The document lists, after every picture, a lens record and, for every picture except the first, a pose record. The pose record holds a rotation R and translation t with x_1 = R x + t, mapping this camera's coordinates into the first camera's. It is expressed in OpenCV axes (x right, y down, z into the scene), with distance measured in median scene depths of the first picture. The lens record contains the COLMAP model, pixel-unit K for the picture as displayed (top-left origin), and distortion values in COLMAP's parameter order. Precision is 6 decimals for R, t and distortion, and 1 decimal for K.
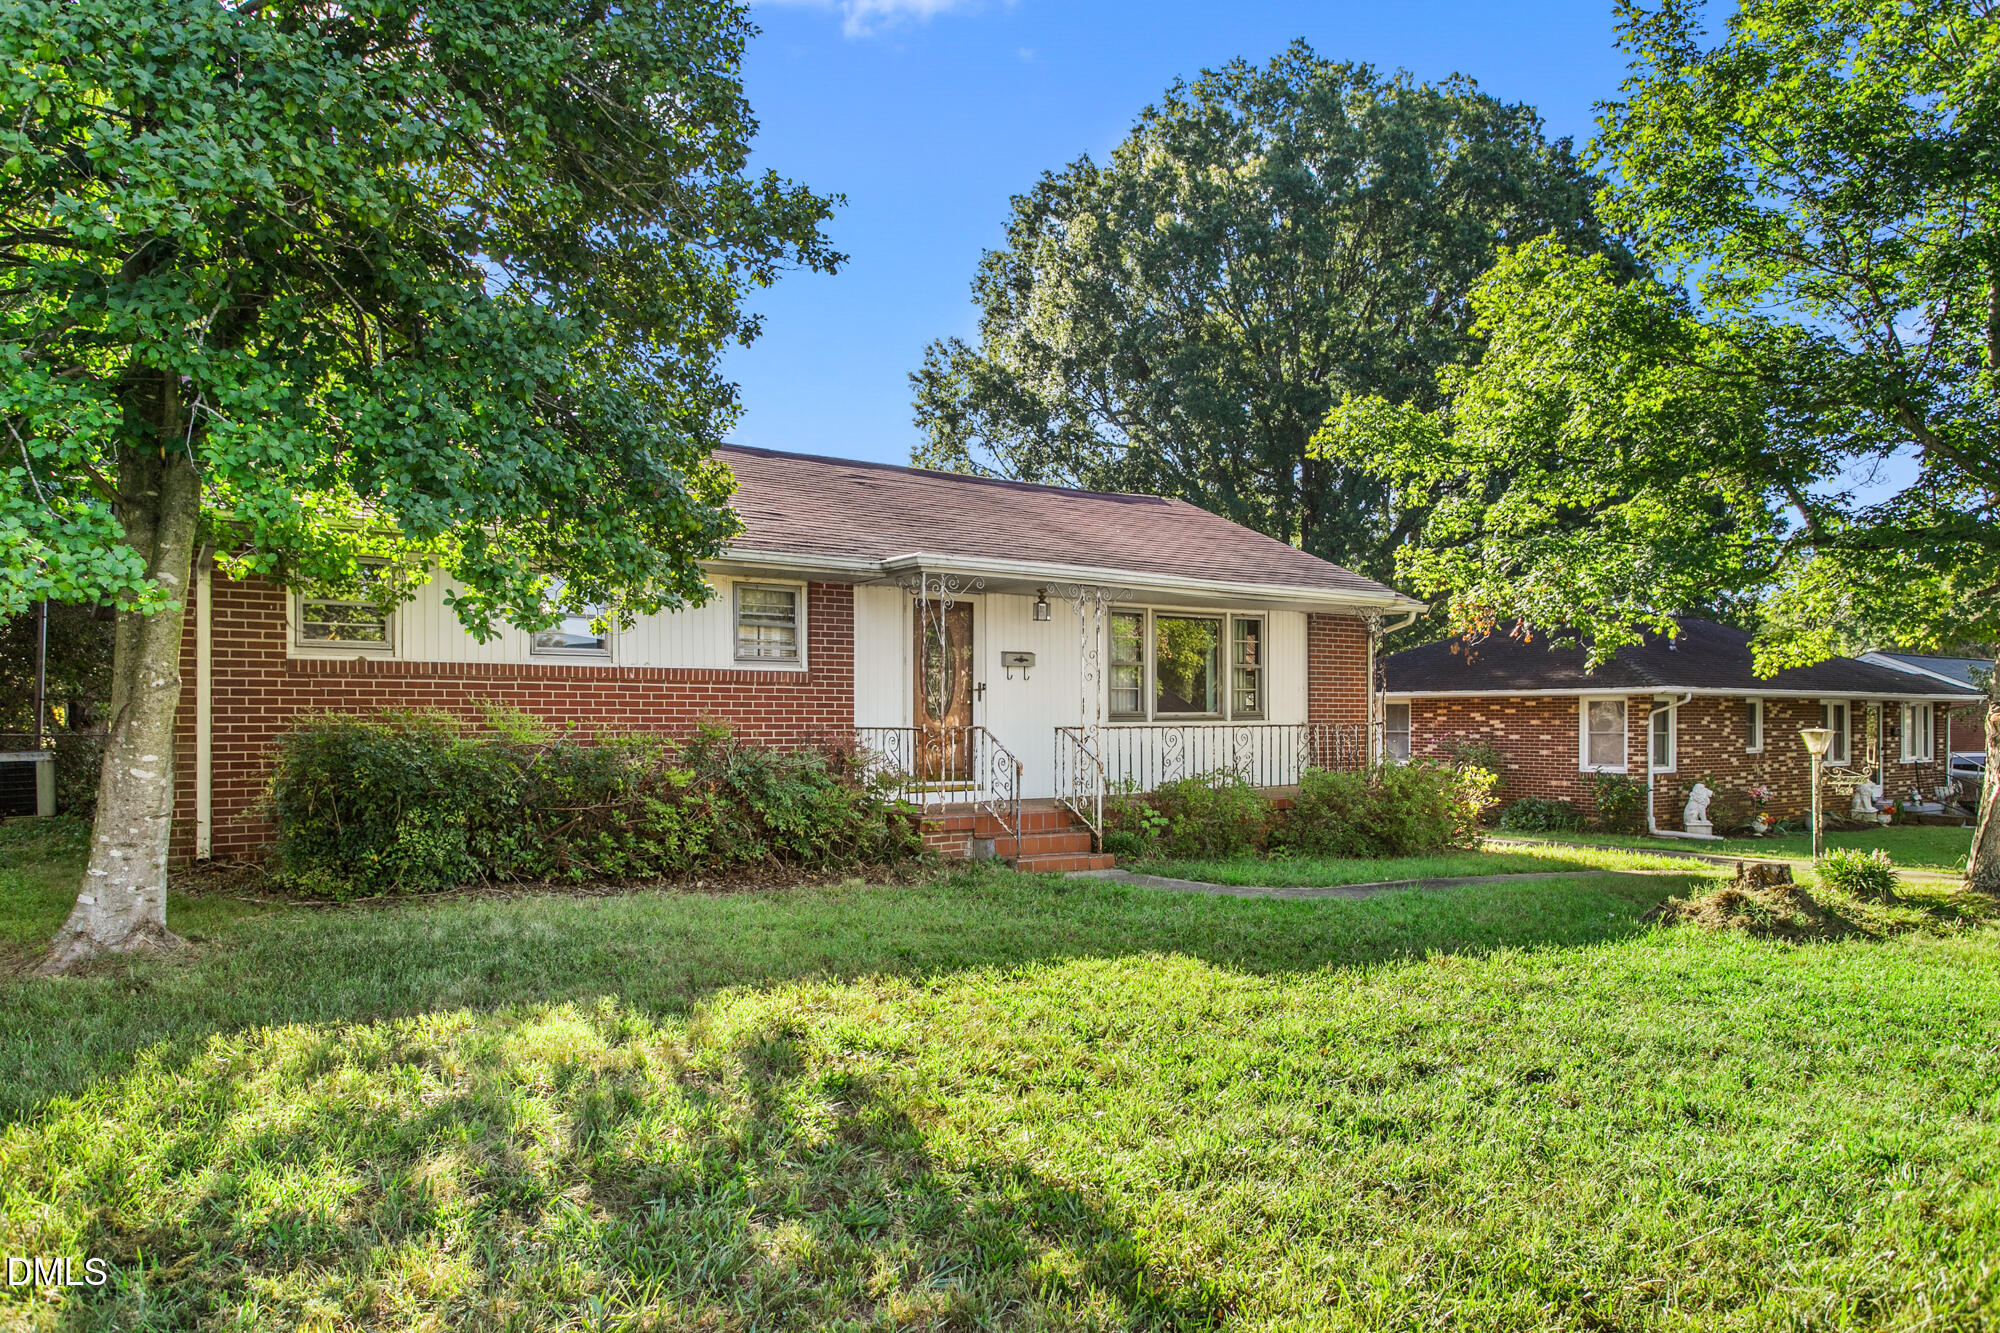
lens RADIAL K [[1375.5, 0, 1001.4], [0, 1375.5, 672.7], [0, 0, 1]] dist [0.004013, 0.000401]
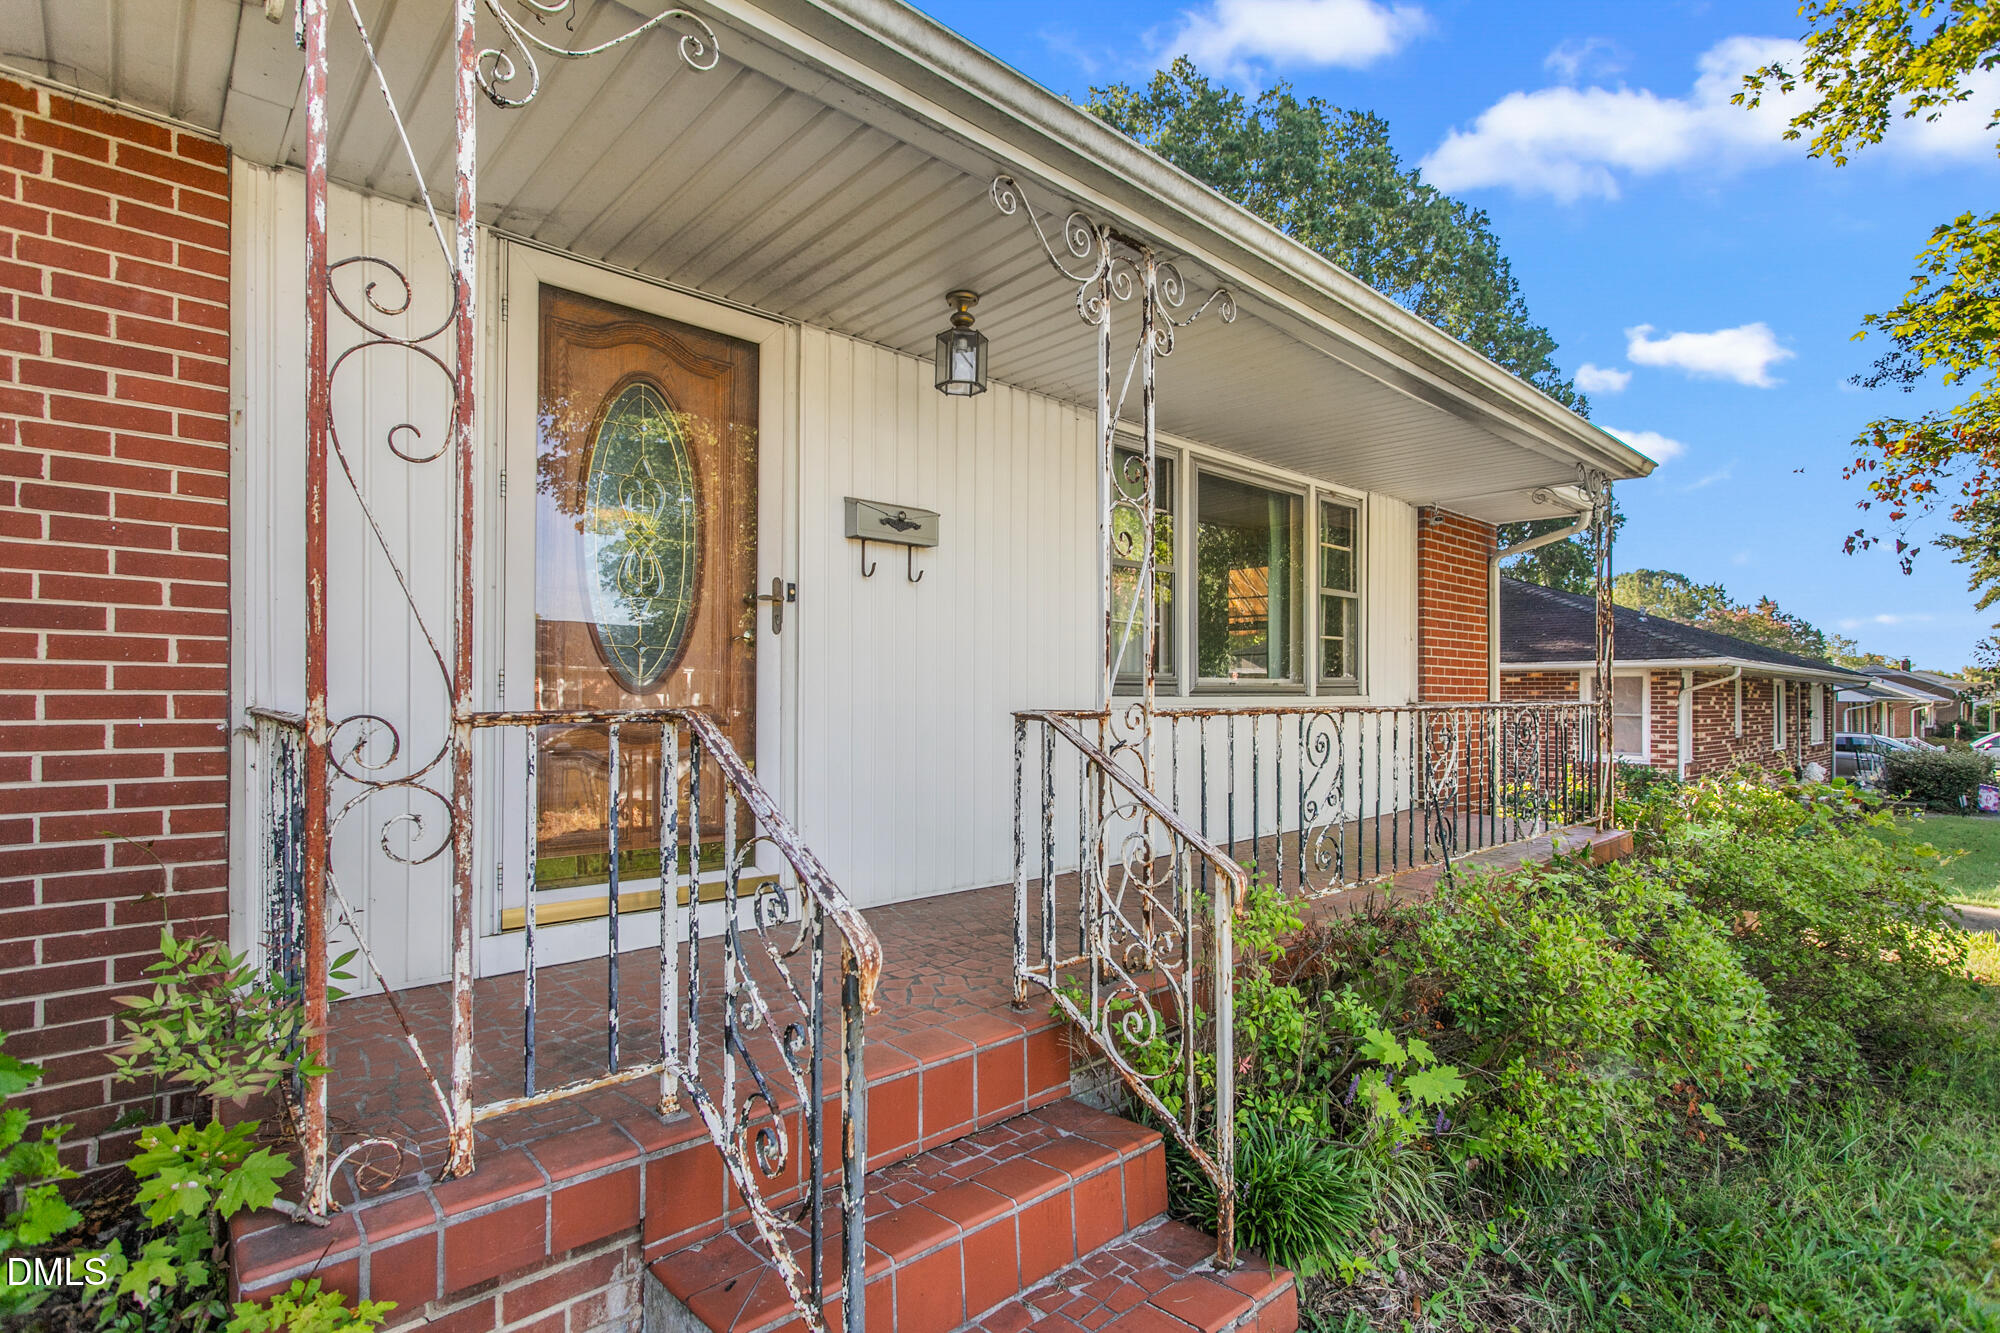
lens RADIAL K [[966.9, 0, 996.9], [0, 966.9, 682.5], [0, 0, 1]] dist [-0.000052, -0.000011]
pose [[0.995230, 0.008297, 0.097201, 0.015339], [-0.010153, 0.999775, 0.018613, 0.027686], [-0.097025, -0.019511, 0.995091, 0.738350]]
